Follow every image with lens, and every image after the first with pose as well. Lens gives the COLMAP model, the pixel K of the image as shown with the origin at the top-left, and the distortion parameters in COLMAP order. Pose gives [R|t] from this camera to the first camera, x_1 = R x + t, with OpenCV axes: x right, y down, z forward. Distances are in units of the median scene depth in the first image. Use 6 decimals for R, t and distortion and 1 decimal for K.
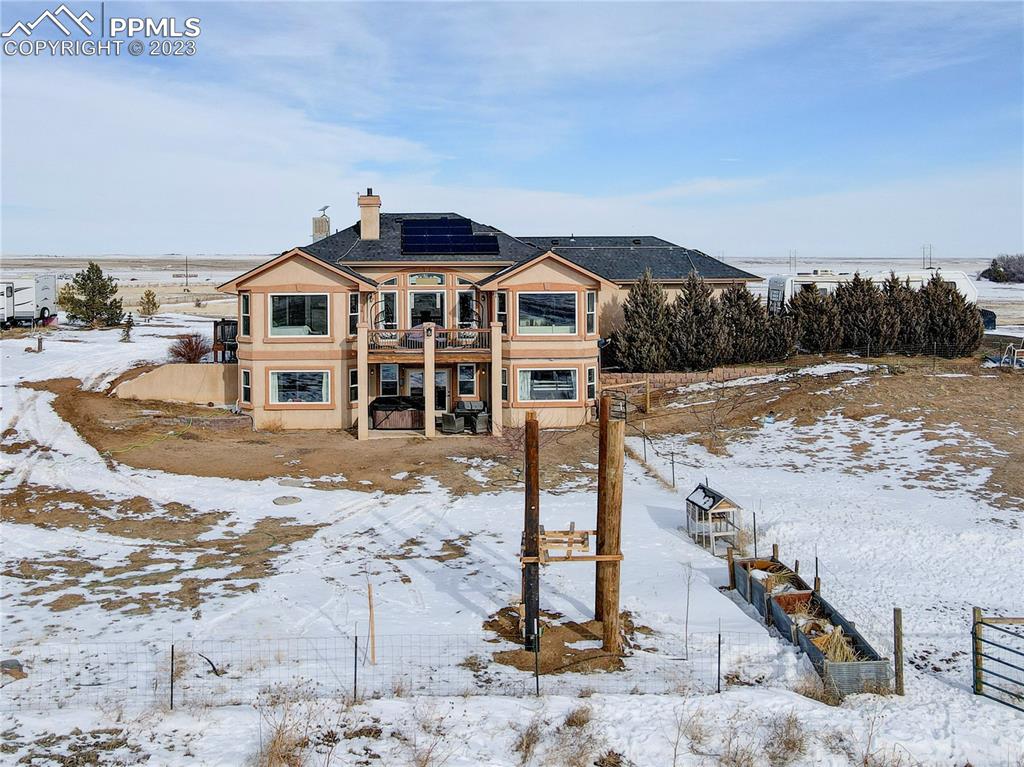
lens RADIAL K [[1507.7, 0, 512.0], [0, 1507.7, 383.5], [0, 0, 1]] dist [0.030435, -0.017210]
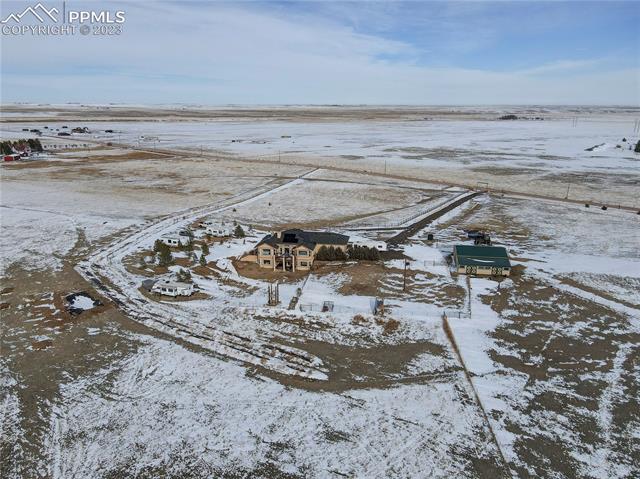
lens RADIAL K [[942.3, 0, 320.0], [0, 942.3, 239.5], [0, 0, 1]] dist [0.030435, -0.017210]
pose [[0.979399, 0.060763, -0.192574, 0.881346], [-0.036631, 0.991292, 0.126487, -0.627330], [0.198583, -0.116827, 0.973096, -2.988106]]
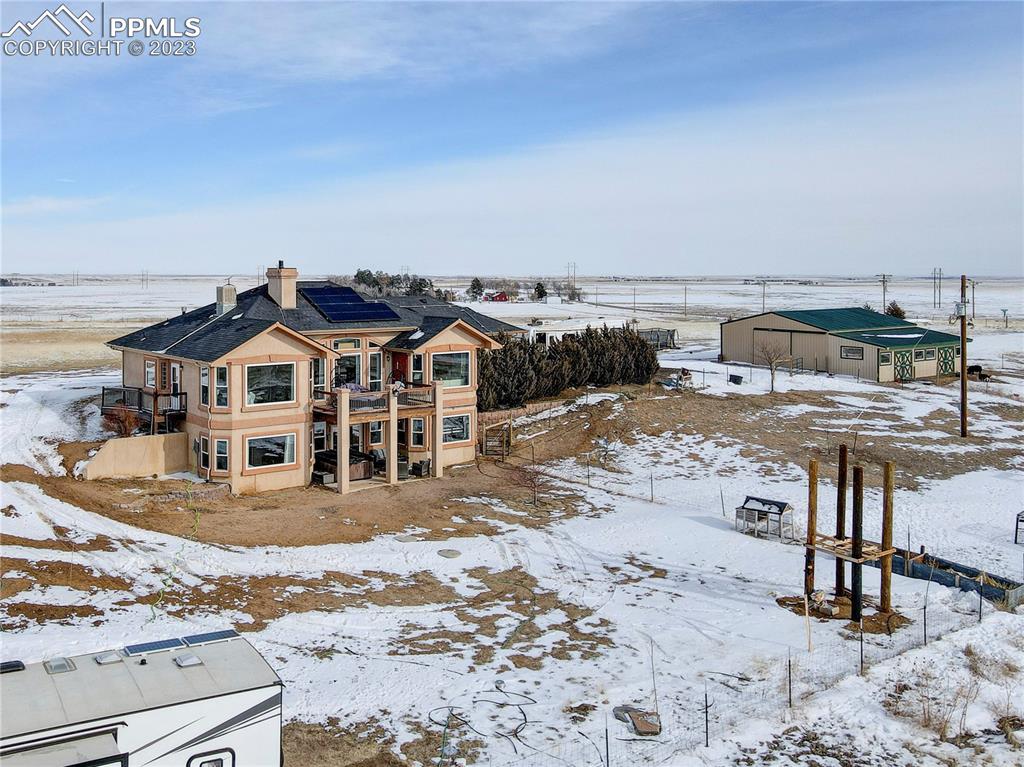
lens RADIAL K [[1507.7, 0, 512.0], [0, 1507.7, 383.5], [0, 0, 1]] dist [0.030435, -0.017210]
pose [[0.668956, -0.063546, 0.740581, -0.813749], [0.042335, 0.997979, 0.047391, -0.088607], [-0.742095, -0.000350, 0.670294, 0.160141]]
